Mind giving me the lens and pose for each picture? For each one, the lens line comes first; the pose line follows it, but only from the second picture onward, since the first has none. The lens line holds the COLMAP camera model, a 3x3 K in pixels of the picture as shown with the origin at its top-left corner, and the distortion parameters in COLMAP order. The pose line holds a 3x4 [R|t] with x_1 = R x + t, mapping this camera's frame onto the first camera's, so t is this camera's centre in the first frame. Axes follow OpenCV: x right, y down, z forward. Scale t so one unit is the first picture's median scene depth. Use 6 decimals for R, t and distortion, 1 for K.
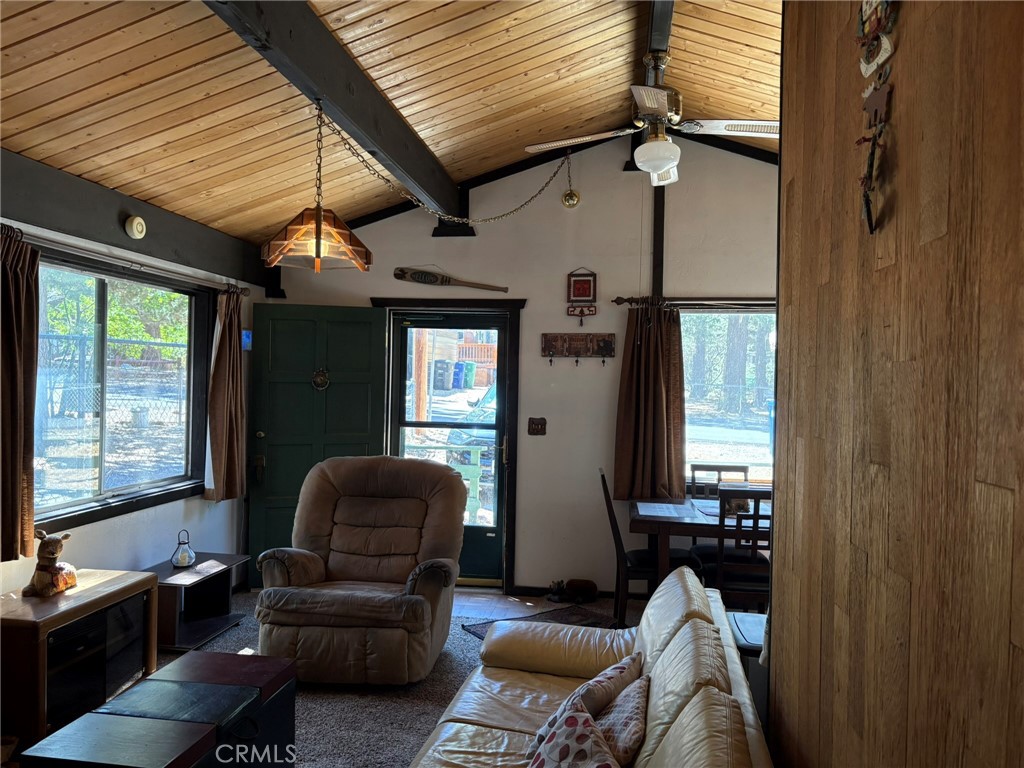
lens RADIAL K [[776.4, 0, 508.1], [0, 776.4, 383.7], [0, 0, 1]] dist [0.057824, -0.075236]
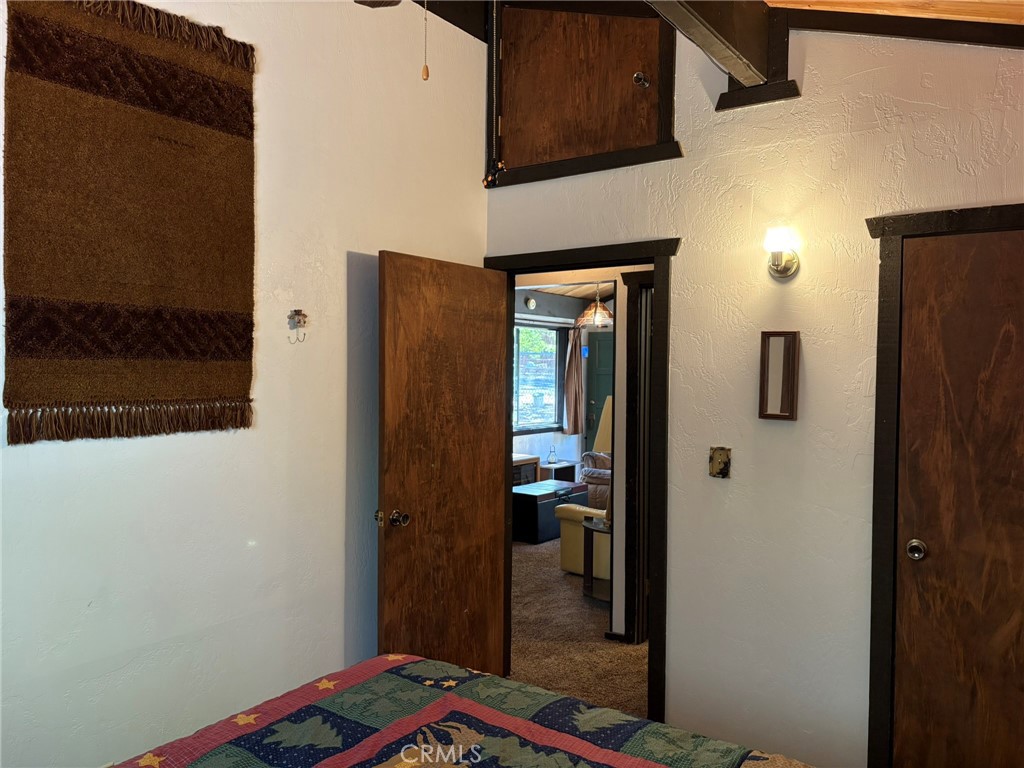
lens RADIAL K [[776.4, 0, 508.1], [0, 776.4, 383.7], [0, 0, 1]] dist [0.057824, -0.075236]
pose [[0.885445, 0.001214, -0.464742, 0.398399], [0.001305, 0.999986, 0.005098, 0.011264], [0.464741, -0.005121, 0.885432, -0.797989]]
